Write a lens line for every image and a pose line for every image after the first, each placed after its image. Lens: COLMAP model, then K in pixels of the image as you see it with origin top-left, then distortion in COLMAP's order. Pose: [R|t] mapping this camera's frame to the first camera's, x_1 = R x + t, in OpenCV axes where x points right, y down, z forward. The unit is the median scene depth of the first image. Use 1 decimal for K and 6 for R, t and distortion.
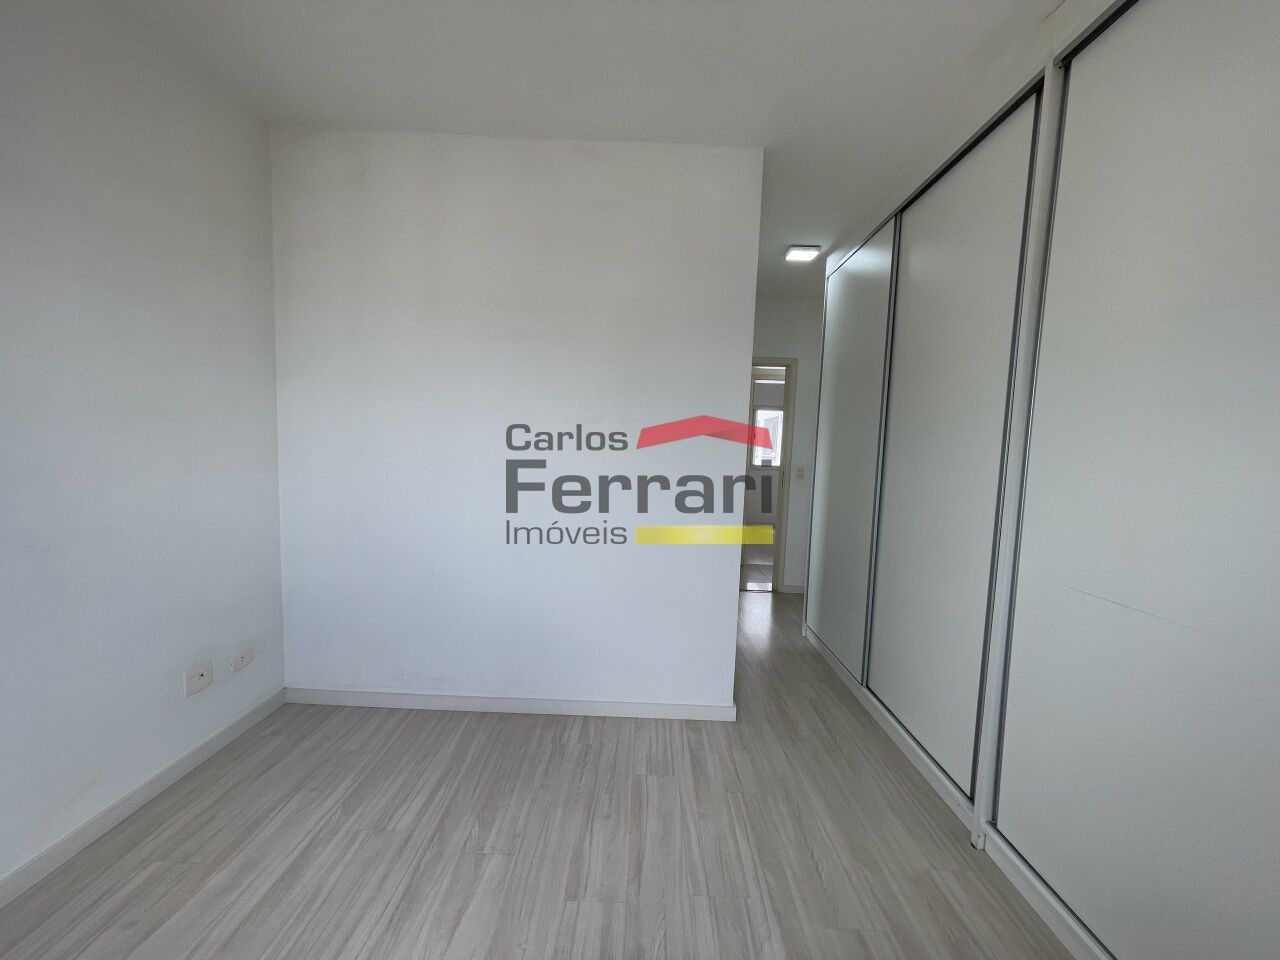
lens RADIAL K [[515.5, 0, 643.9], [0, 515.5, 482.3], [0, 0, 1]] dist [-0.004377, 0.002024]
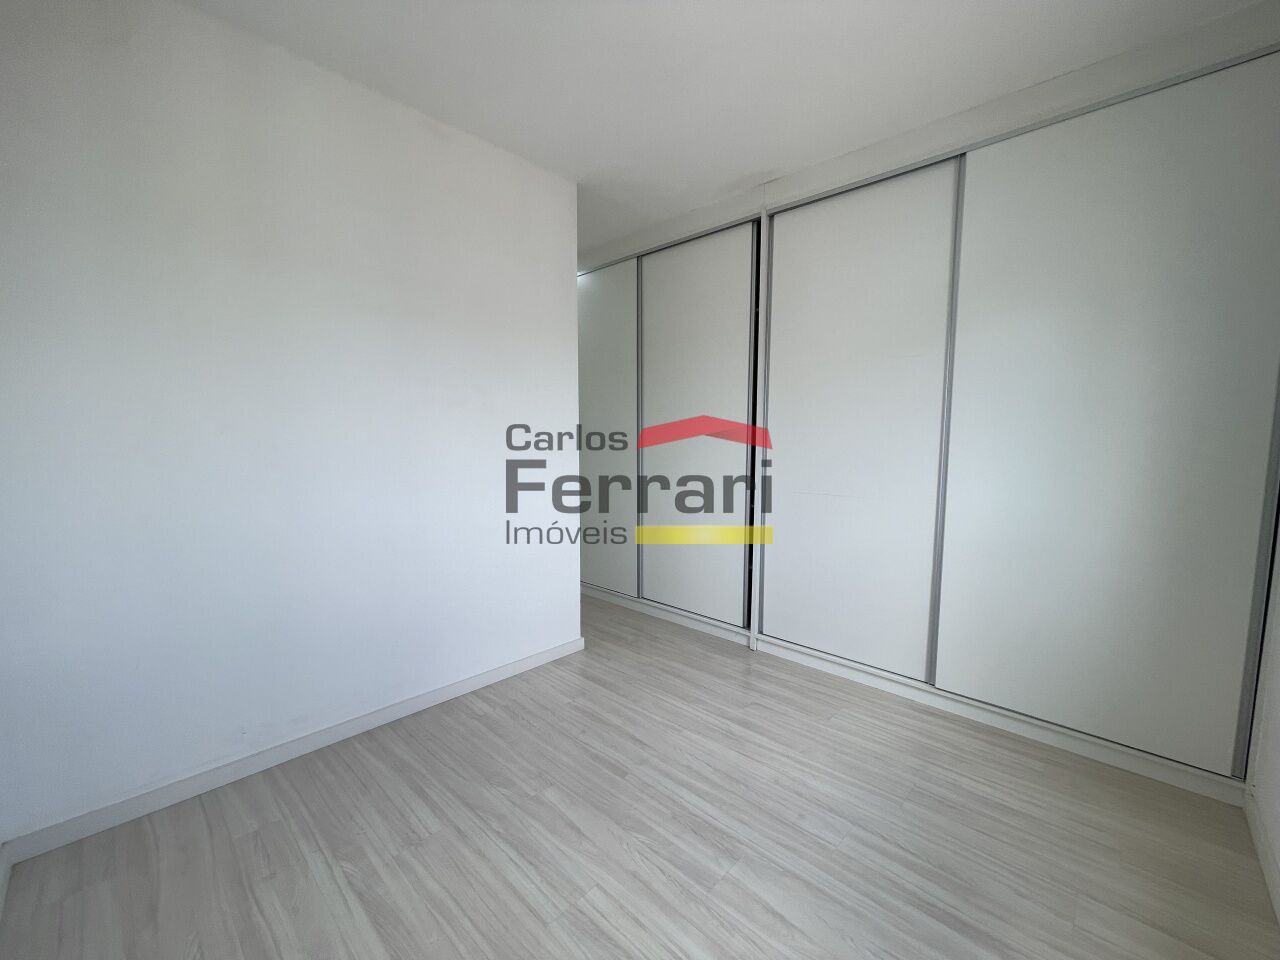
lens RADIAL K [[515.5, 0, 641.0], [0, 515.5, 481.4], [0, 0, 1]] dist [-0.004377, 0.002024]
pose [[0.690927, -0.100025, 0.715971, -0.805626], [0.073223, 0.994971, 0.068341, -0.020174], [-0.719206, 0.005207, 0.694777, 0.041023]]
